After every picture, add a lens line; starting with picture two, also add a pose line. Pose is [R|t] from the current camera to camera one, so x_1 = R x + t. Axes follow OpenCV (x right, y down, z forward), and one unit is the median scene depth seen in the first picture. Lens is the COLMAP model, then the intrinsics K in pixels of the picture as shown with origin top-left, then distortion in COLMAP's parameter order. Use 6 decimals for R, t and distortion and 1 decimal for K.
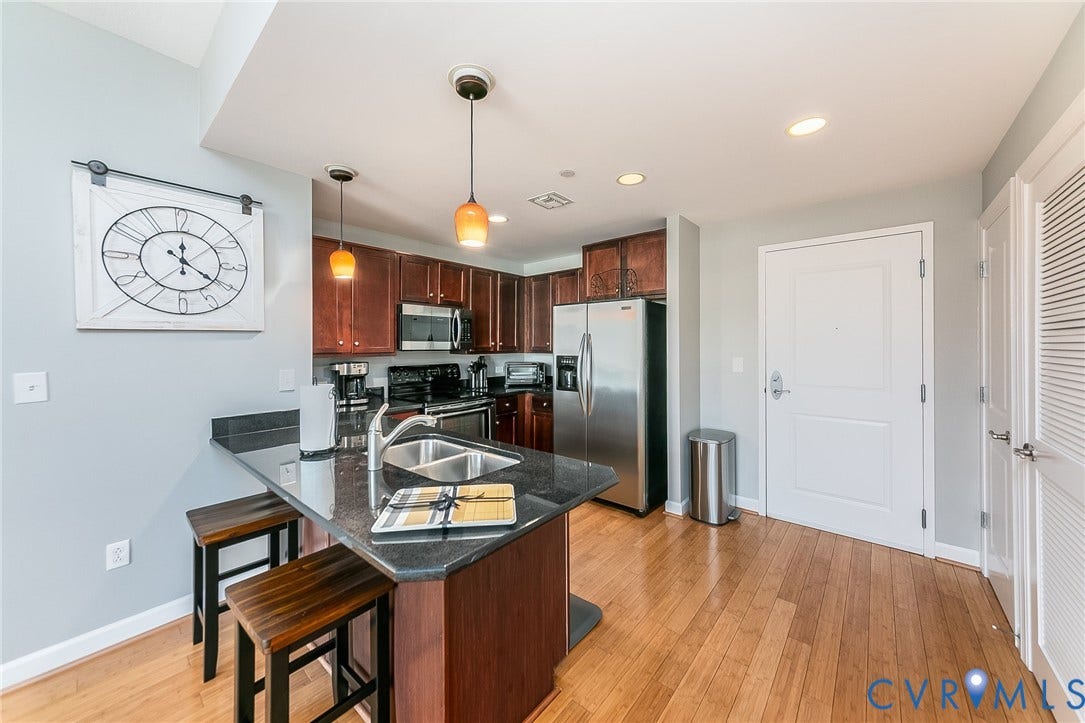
lens RADIAL K [[390.5, 0, 542.6], [0, 390.5, 369.9], [0, 0, 1]] dist [0.000911, 0.000030]
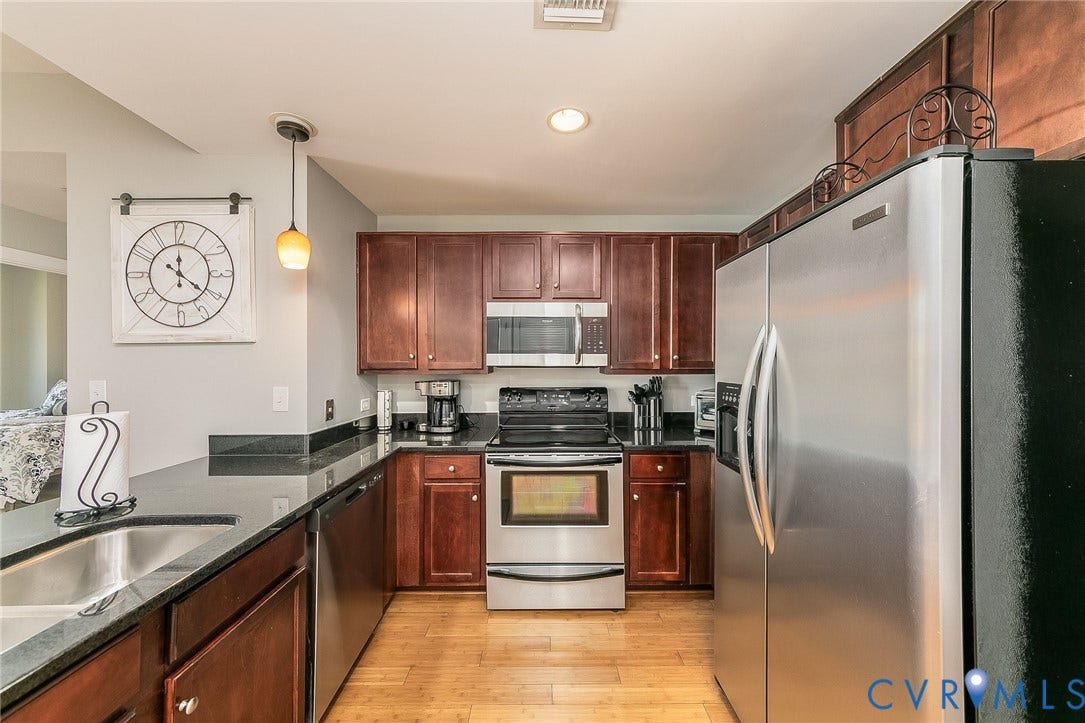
lens RADIAL K [[390.5, 0, 542.6], [0, 390.5, 369.9], [0, 0, 1]] dist [0.000911, 0.000030]
pose [[0.656178, 0.016071, -0.754435, 0.260432], [-0.048932, 0.998575, -0.021288, -0.034087], [0.753018, 0.050885, 0.656029, 0.623632]]
